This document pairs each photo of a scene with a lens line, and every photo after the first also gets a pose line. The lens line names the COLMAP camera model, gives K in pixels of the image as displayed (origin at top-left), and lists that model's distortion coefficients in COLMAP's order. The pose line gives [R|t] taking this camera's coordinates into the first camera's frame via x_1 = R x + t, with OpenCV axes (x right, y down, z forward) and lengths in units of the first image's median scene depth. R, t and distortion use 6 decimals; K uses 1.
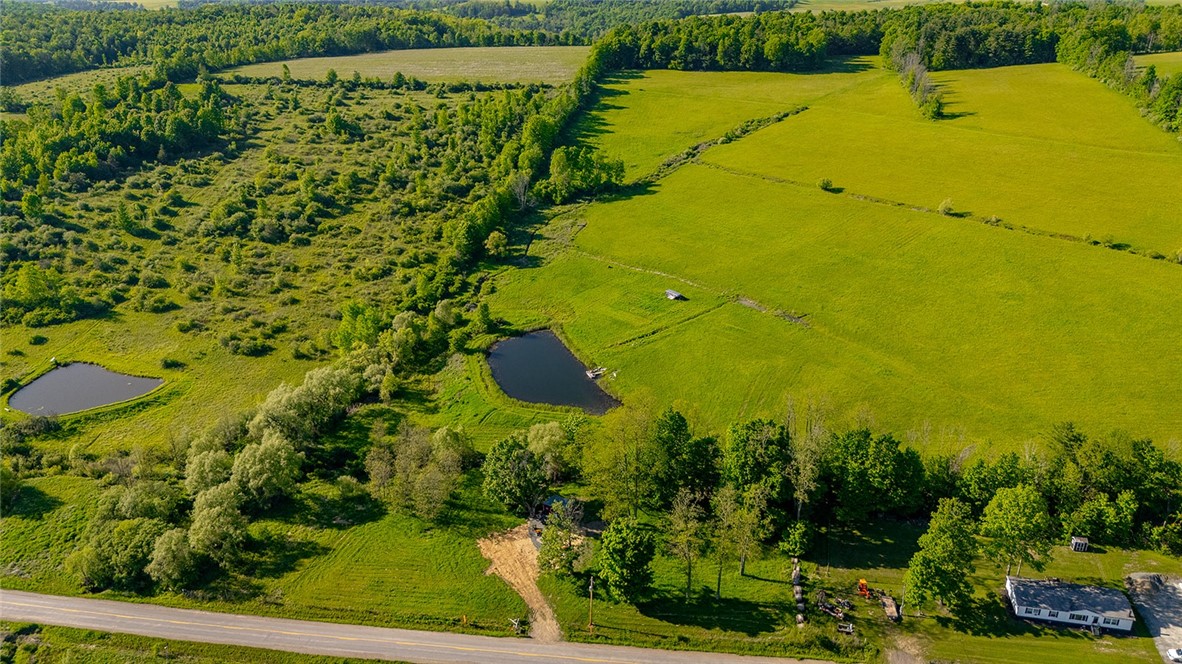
lens RADIAL K [[864.2, 0, 599.1], [0, 864.2, 339.3], [0, 0, 1]] dist [0.038433, -0.038546]
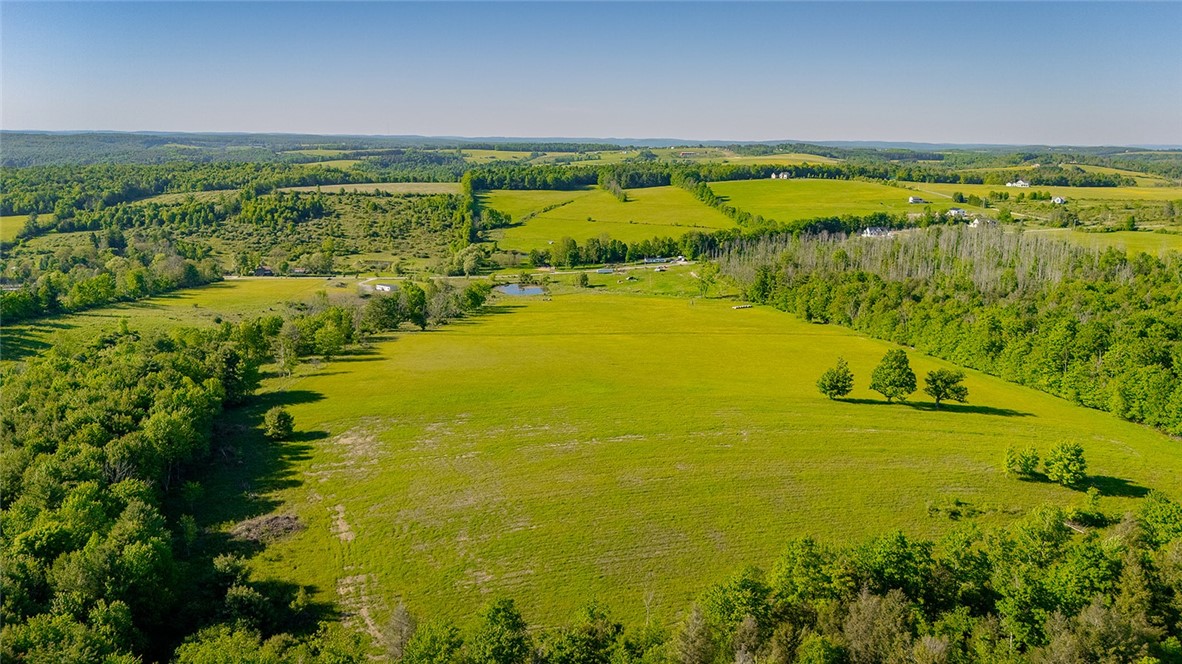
lens RADIAL K [[864.2, 0, 593.2], [0, 864.2, 332.9], [0, 0, 1]] dist [0.038433, -0.038546]
pose [[0.951024, -0.048539, 0.305282, -0.530662], [0.105553, 0.979227, -0.173126, 0.595149], [-0.290537, 0.196870, 0.936392, -1.367243]]
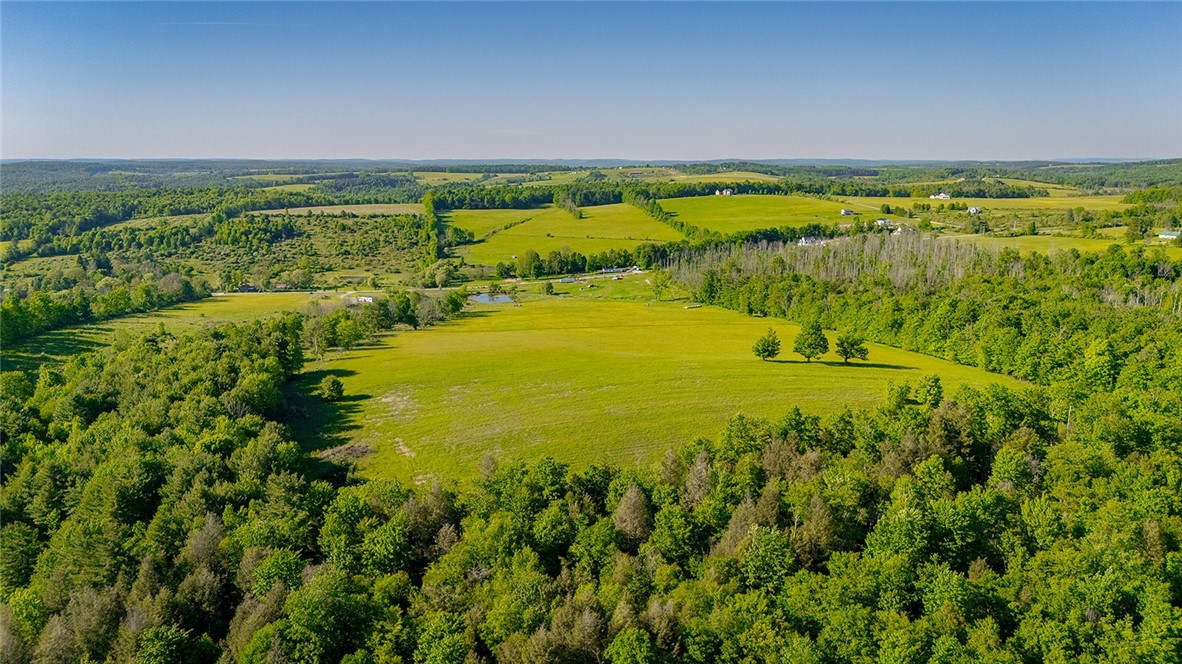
lens RADIAL K [[864.2, 0, 595.0], [0, 864.2, 332.8], [0, 0, 1]] dist [0.038433, -0.038546]
pose [[0.930172, -0.065500, 0.361234, -0.611939], [0.141630, 0.971810, -0.188482, 0.656084], [-0.338705, 0.226482, 0.913227, -1.506301]]
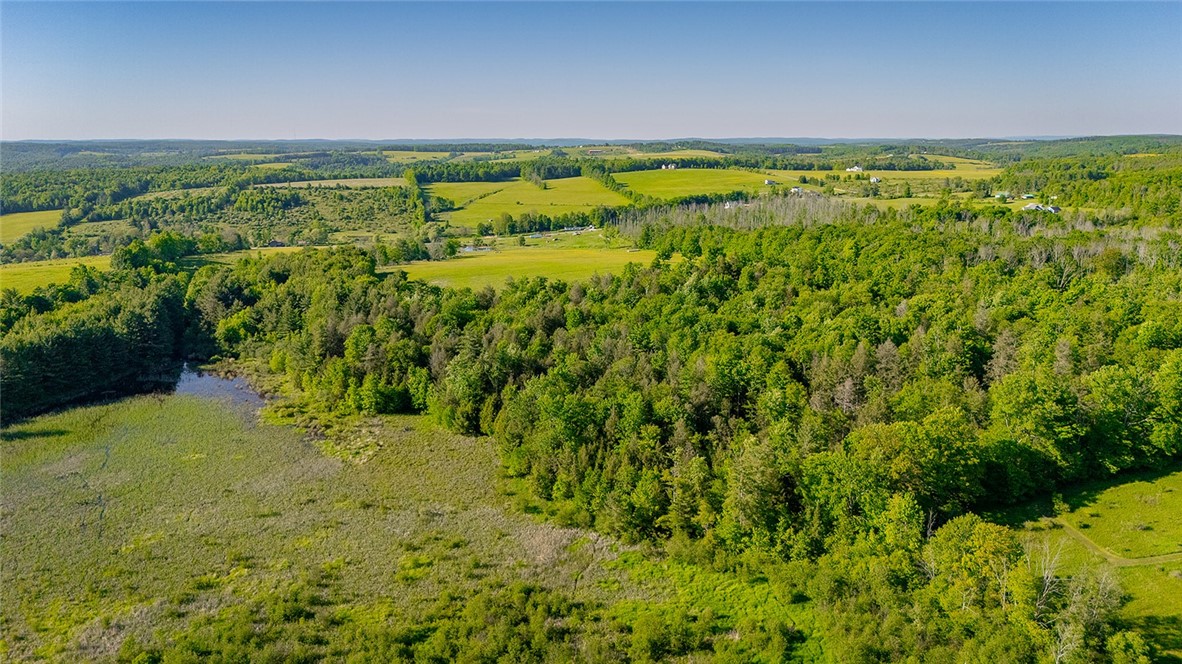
lens RADIAL K [[864.2, 0, 596.7], [0, 864.2, 333.7], [0, 0, 1]] dist [0.038433, -0.038546]
pose [[0.912613, -0.086409, 0.399588, -0.798675], [0.161723, 0.973986, -0.158734, 0.848339], [-0.375477, 0.209486, 0.902847, -1.935167]]
